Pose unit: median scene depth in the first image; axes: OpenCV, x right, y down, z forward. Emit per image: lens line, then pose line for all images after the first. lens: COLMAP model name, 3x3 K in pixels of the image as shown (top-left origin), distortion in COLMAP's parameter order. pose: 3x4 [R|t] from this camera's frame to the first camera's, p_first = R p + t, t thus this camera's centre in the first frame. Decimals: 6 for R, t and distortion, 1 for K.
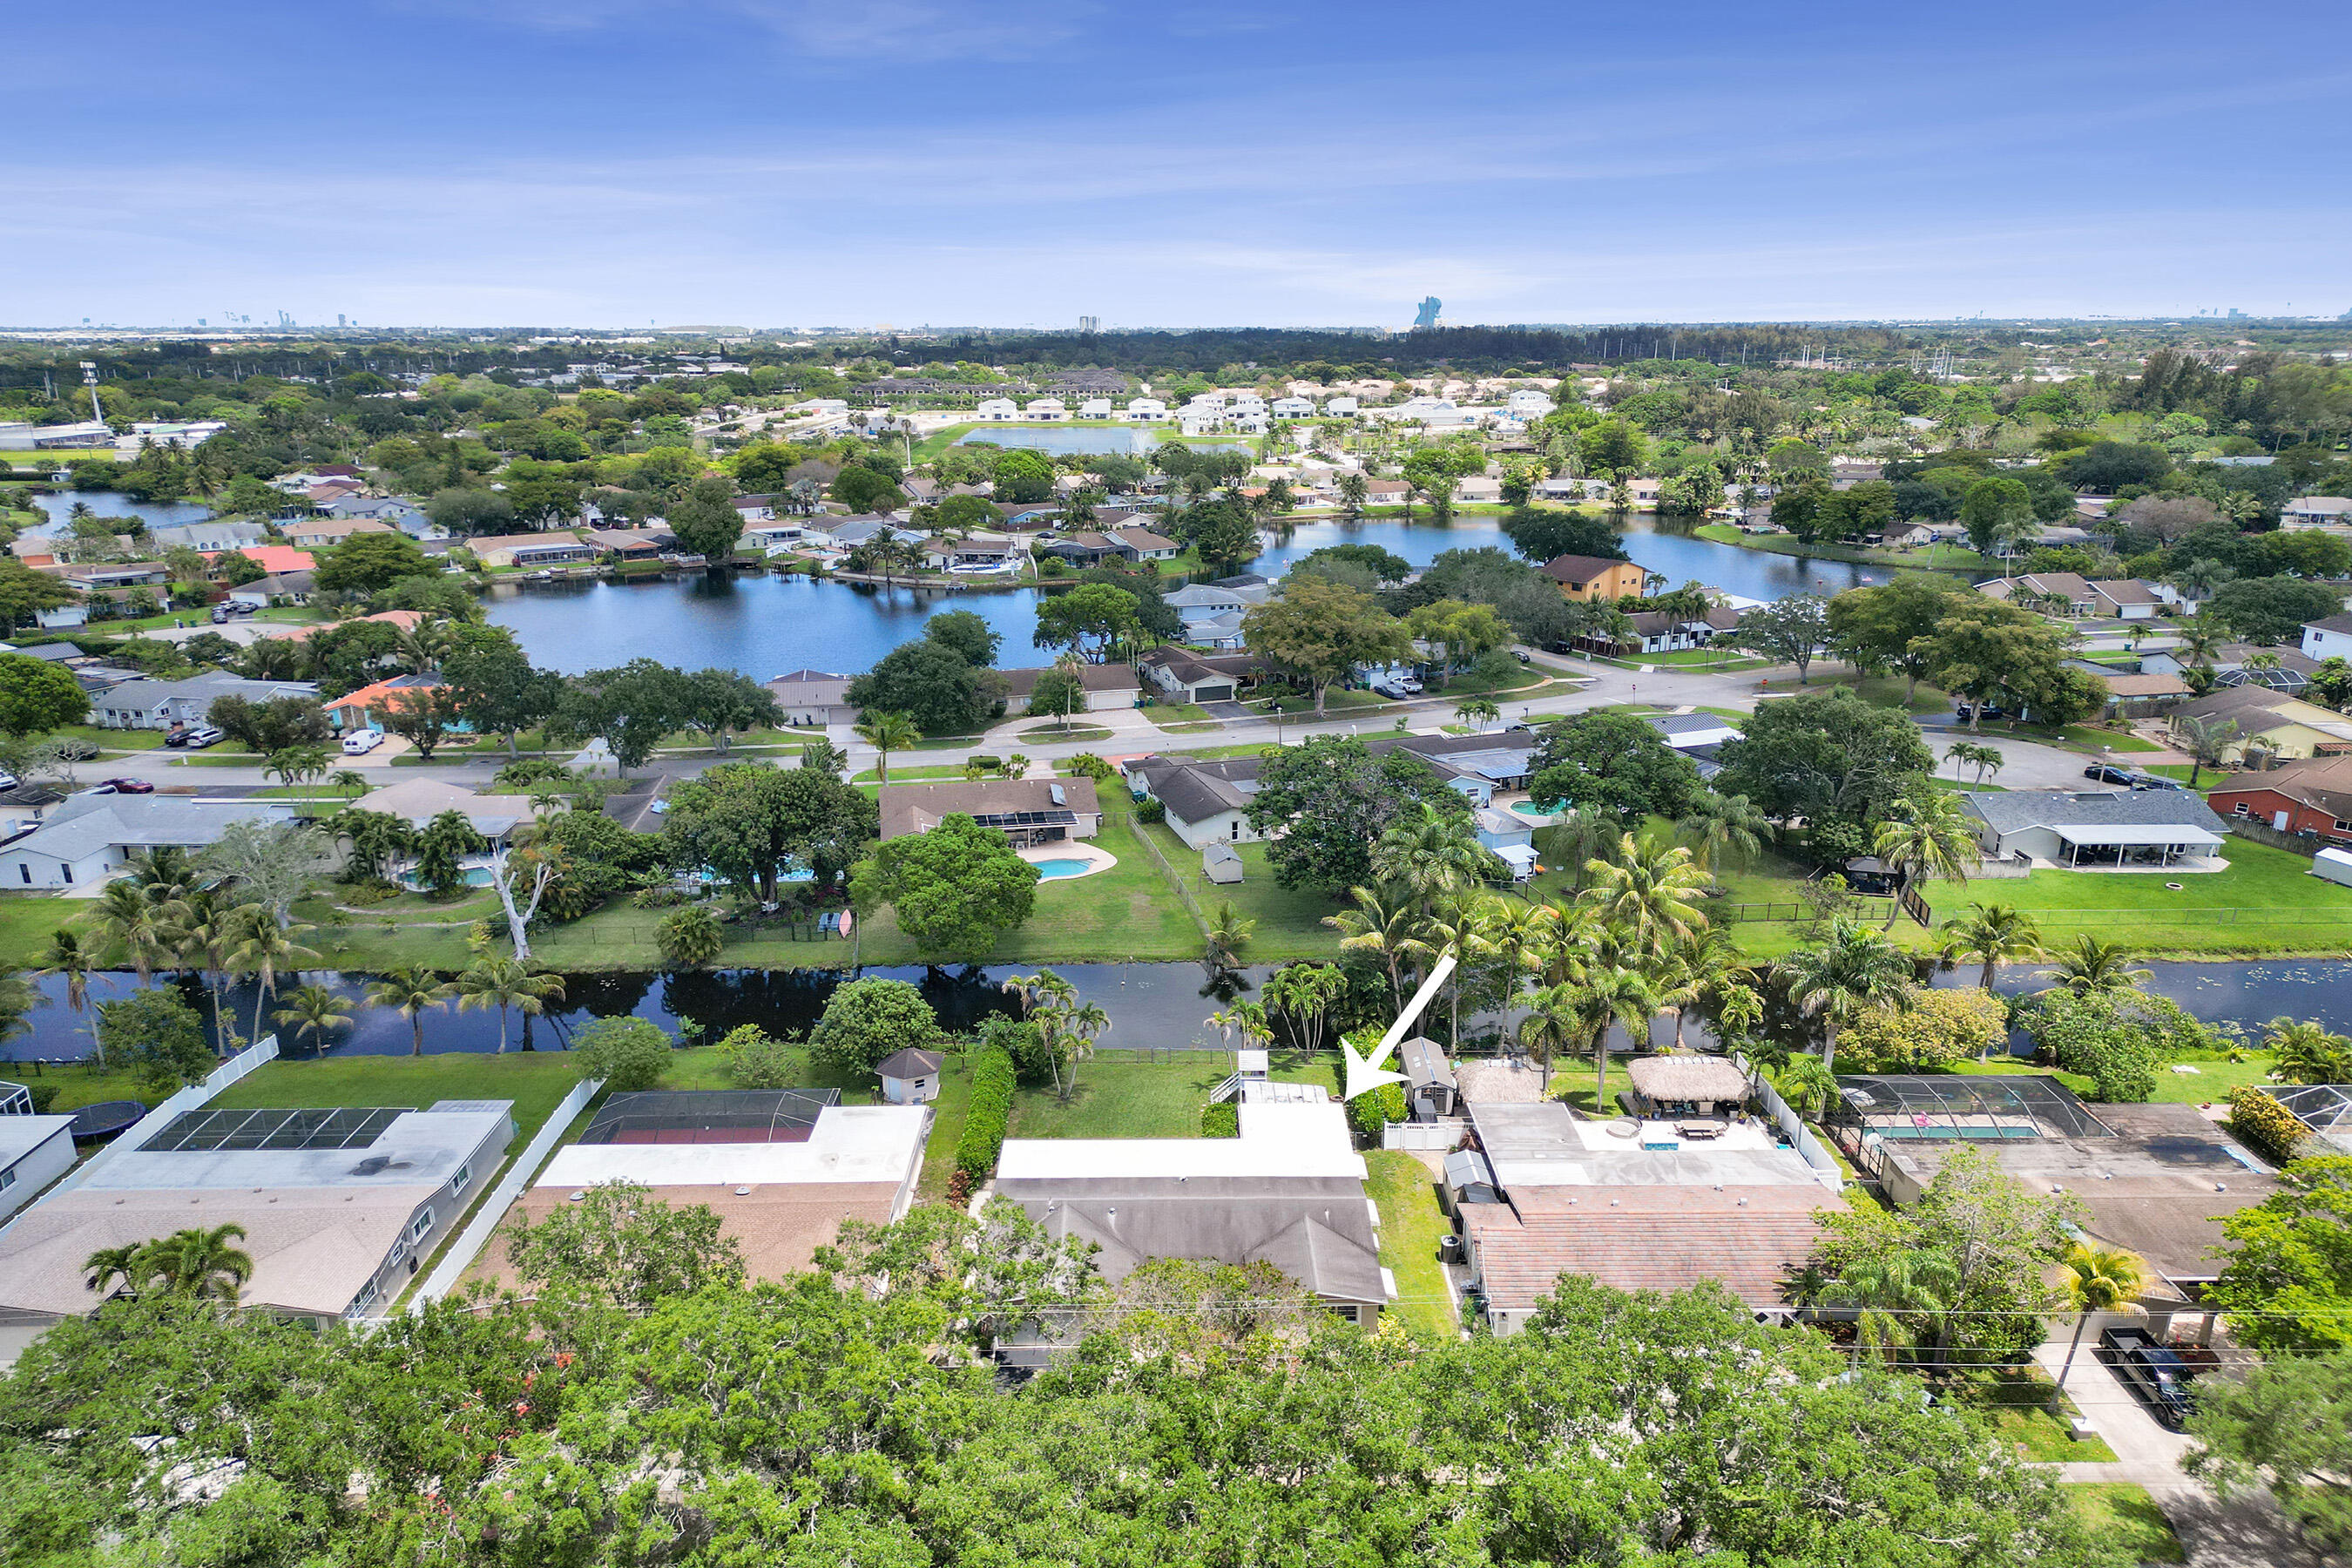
lens RADIAL K [[1625.5, 0, 1172.4], [0, 1625.5, 735.5], [0, 0, 1]] dist [0.068793, -0.073809]
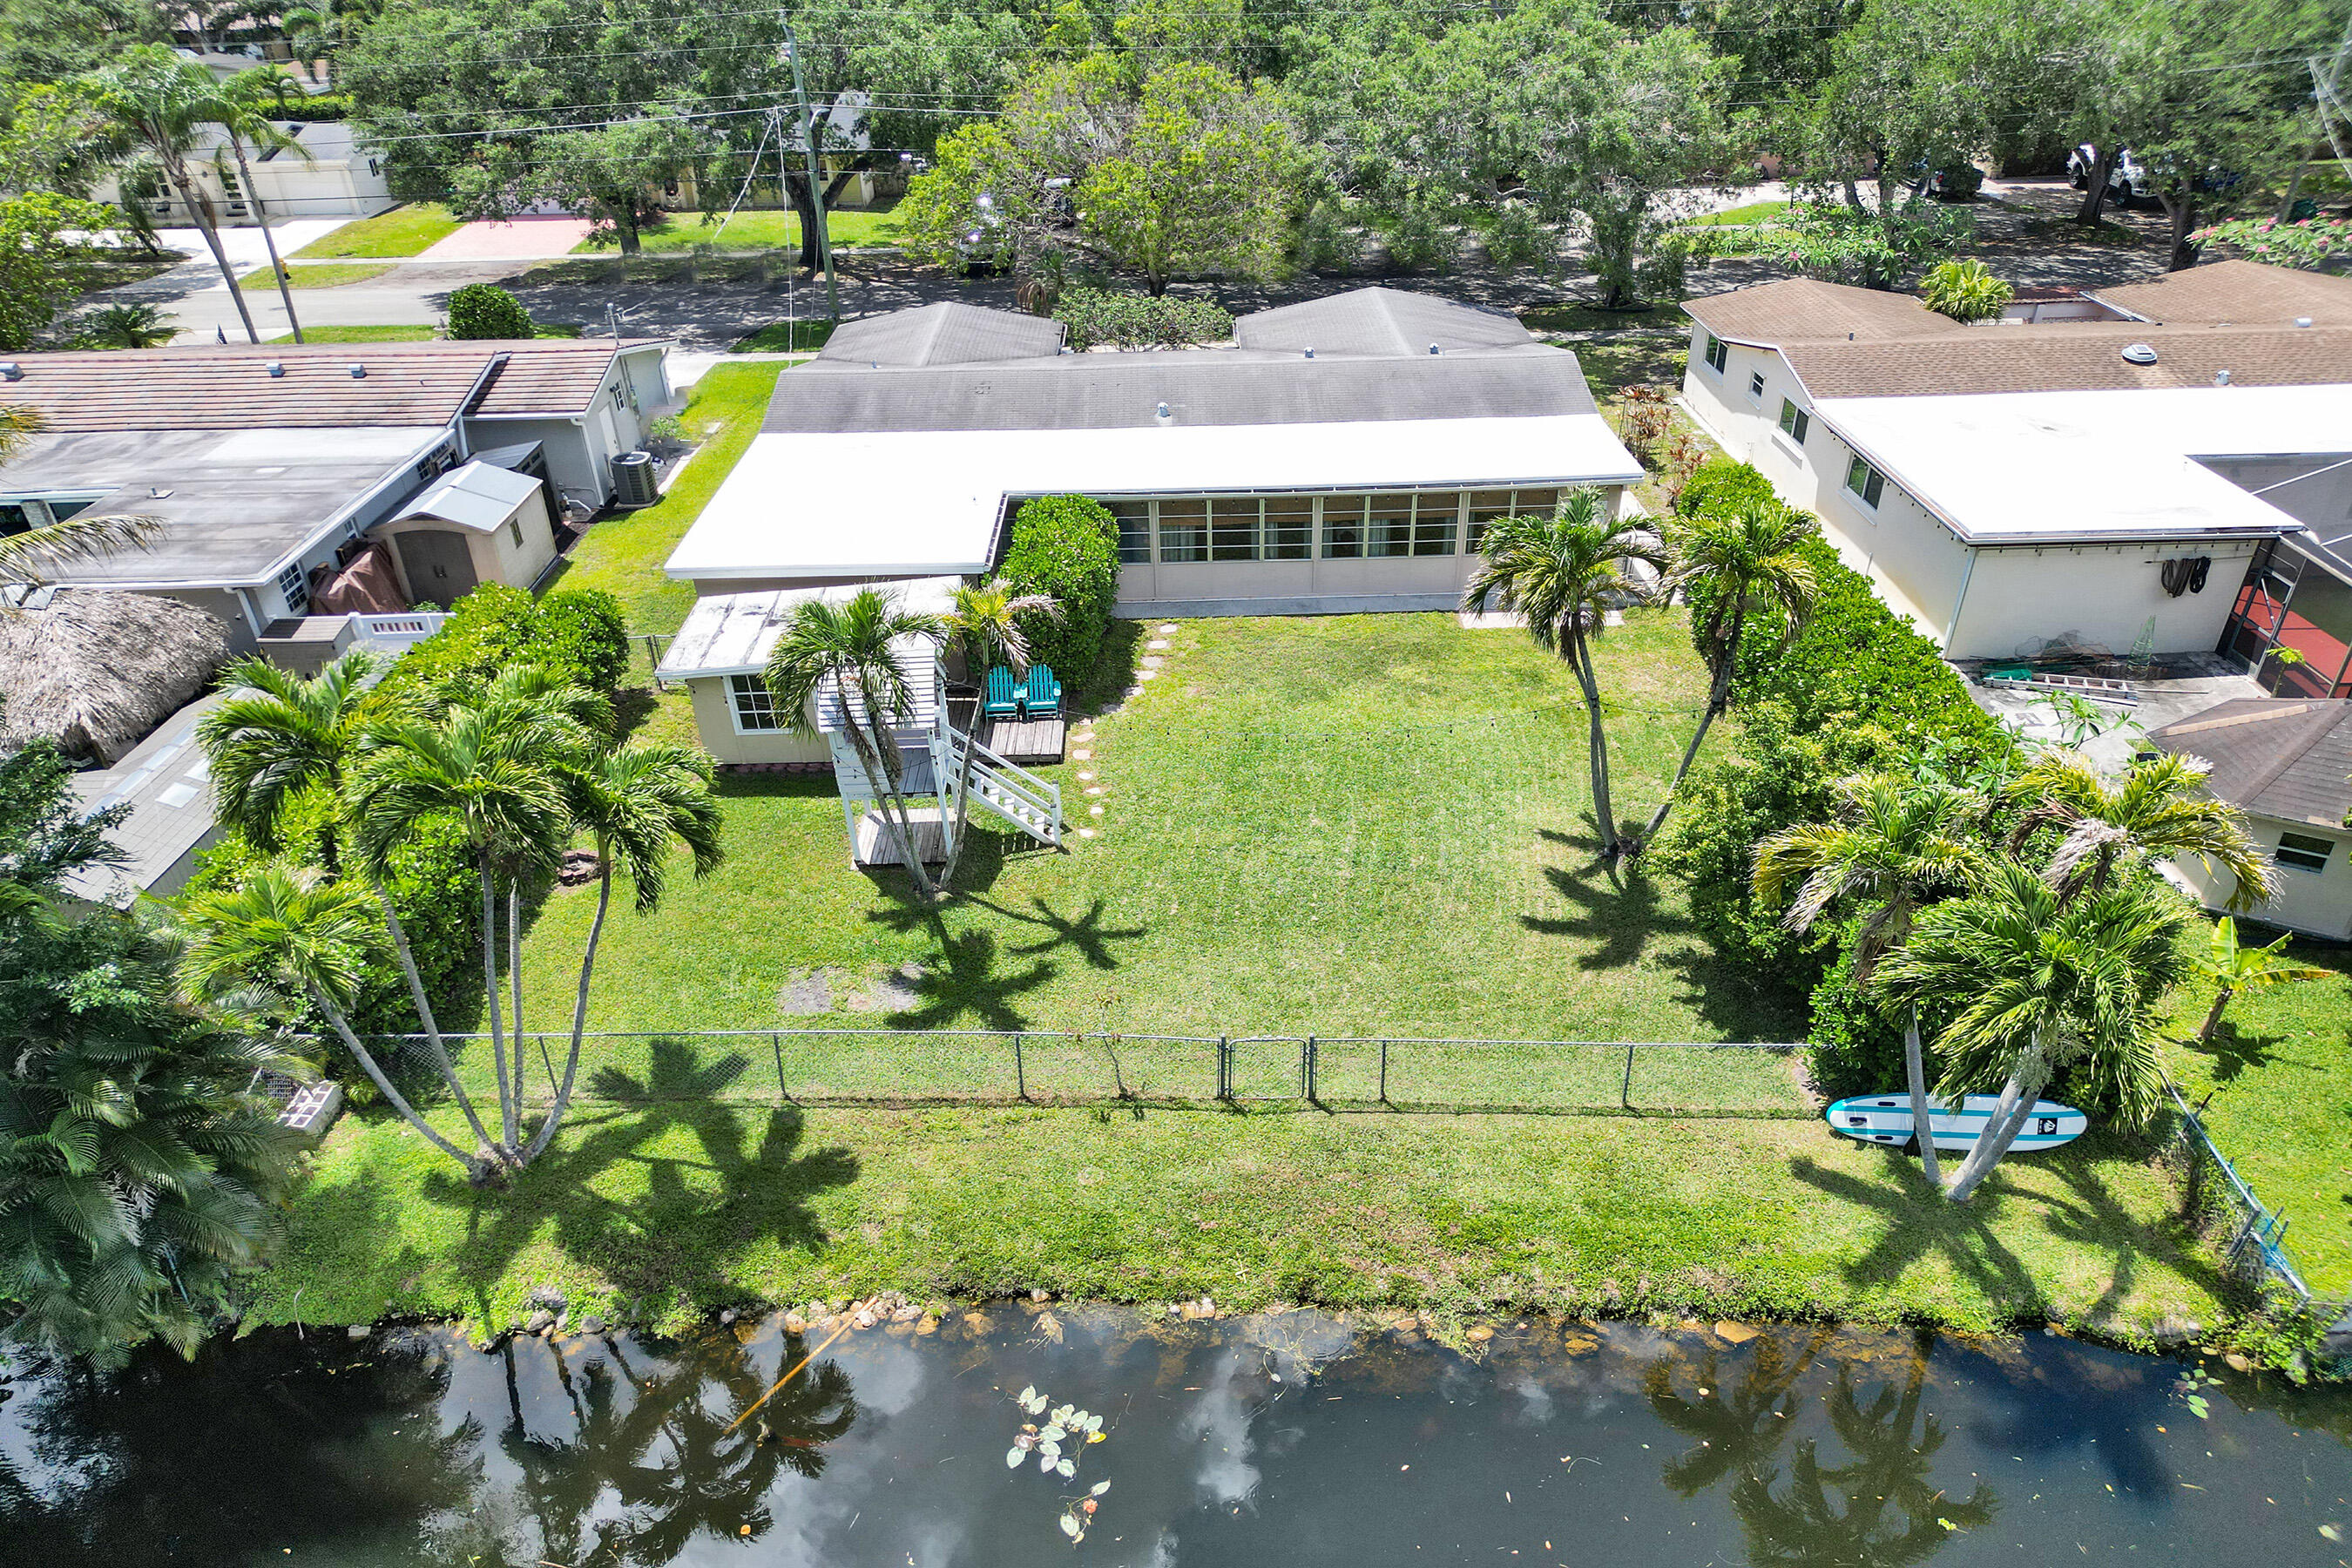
lens RADIAL K [[1599.4, 0, 1179.6], [0, 1599.4, 911.1], [0, 0, 1]] dist [0.069460, -0.060594]
pose [[-0.999777, 0.017974, 0.011097, 0.000391], [0.020485, 0.696742, 0.717029, 0.028313], [0.005156, 0.717097, -0.696955, 0.733963]]
